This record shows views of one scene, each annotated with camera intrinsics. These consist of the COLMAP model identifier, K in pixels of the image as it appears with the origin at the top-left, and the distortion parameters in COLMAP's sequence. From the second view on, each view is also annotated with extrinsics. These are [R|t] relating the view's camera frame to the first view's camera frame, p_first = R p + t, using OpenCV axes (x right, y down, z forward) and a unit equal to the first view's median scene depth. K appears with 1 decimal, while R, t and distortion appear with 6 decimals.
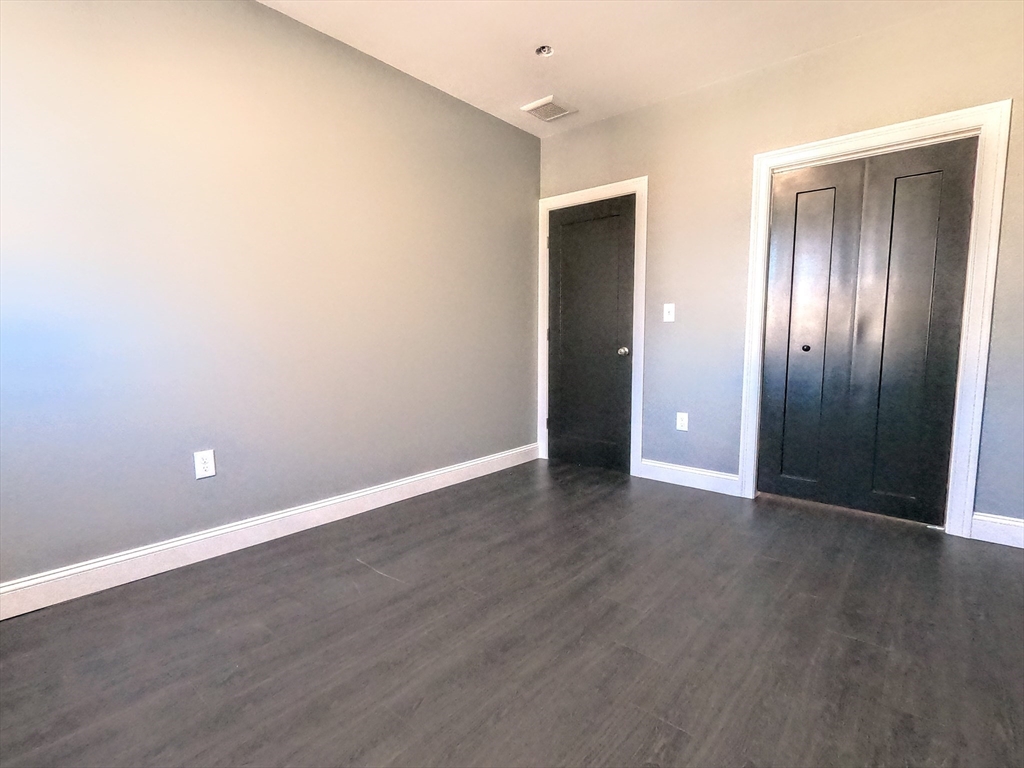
lens RADIAL K [[488.0, 0, 511.0], [0, 488.0, 383.7], [0, 0, 1]] dist [0.013579, 0.001928]
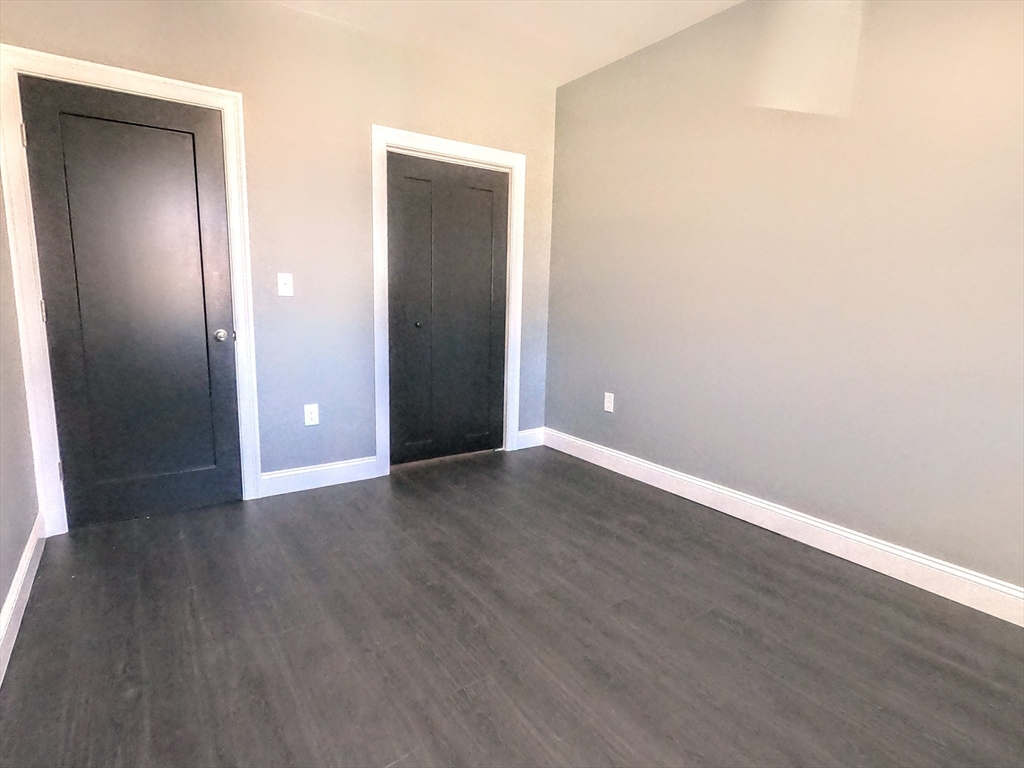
lens RADIAL K [[545.7, 0, 511.3], [0, 545.7, 385.4], [0, 0, 1]] dist [0.006975, 0.000559]
pose [[0.276157, -0.148191, 0.949619, -0.554295], [0.076445, 0.988298, 0.131996, -0.088434], [-0.958068, 0.036142, 0.284254, 0.491404]]
